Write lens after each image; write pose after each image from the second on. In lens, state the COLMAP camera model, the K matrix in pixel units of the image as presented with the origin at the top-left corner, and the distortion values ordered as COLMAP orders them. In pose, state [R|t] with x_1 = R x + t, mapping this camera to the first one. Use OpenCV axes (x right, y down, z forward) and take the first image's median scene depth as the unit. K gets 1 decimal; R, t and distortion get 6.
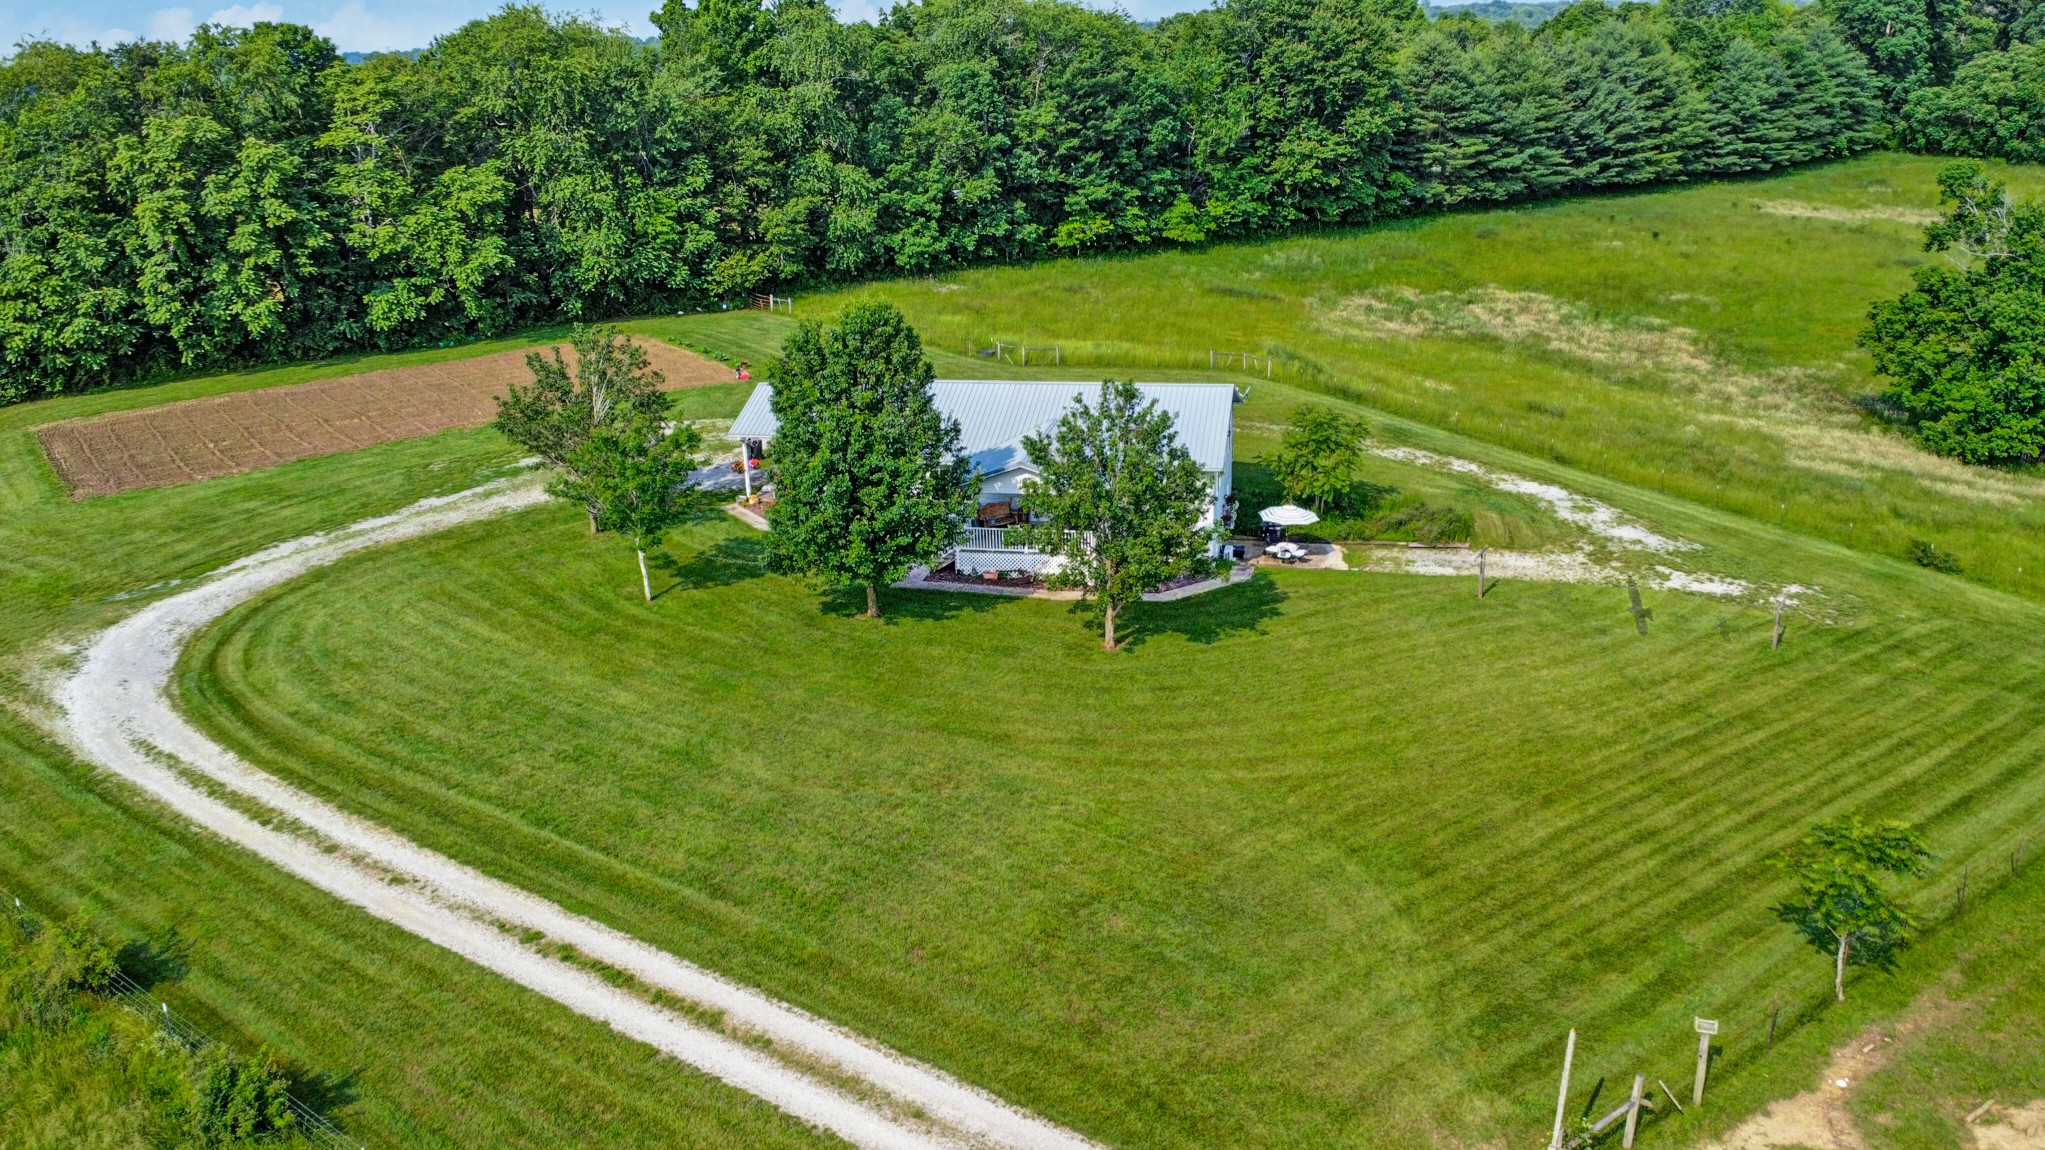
lens RADIAL K [[1516.1, 0, 1016.0], [0, 1516.1, 573.0], [0, 0, 1]] dist [0.001649, -0.004321]
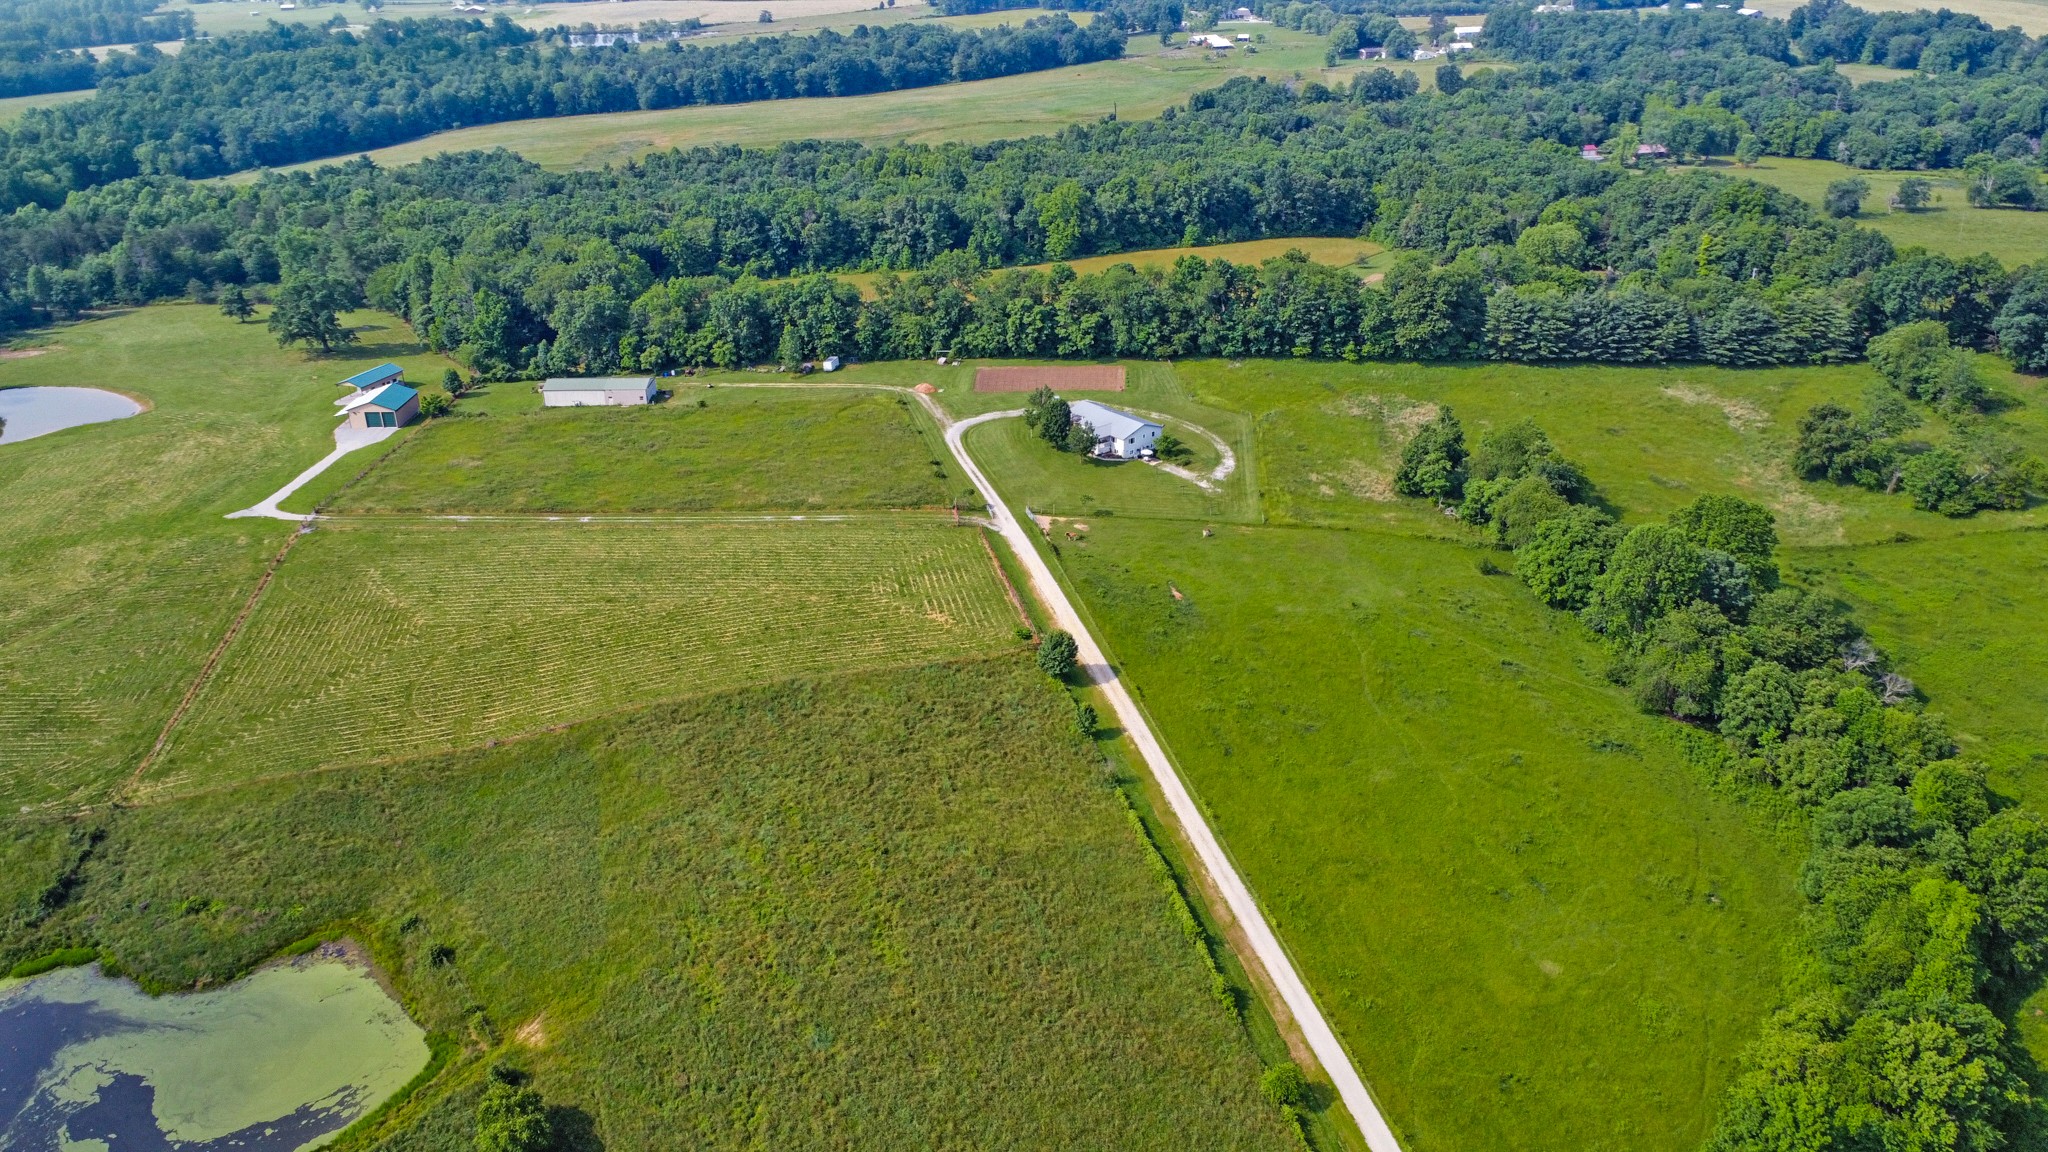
lens RADIAL K [[1518.3, 0, 1024.3], [0, 1518.3, 572.3], [0, 0, 1]] dist [0.001649, -0.004321]
pose [[0.772268, 0.281471, -0.569540, 1.441585], [-0.217363, 0.959456, 0.179437, -0.236393], [0.596955, -0.014777, 0.802139, -1.661784]]
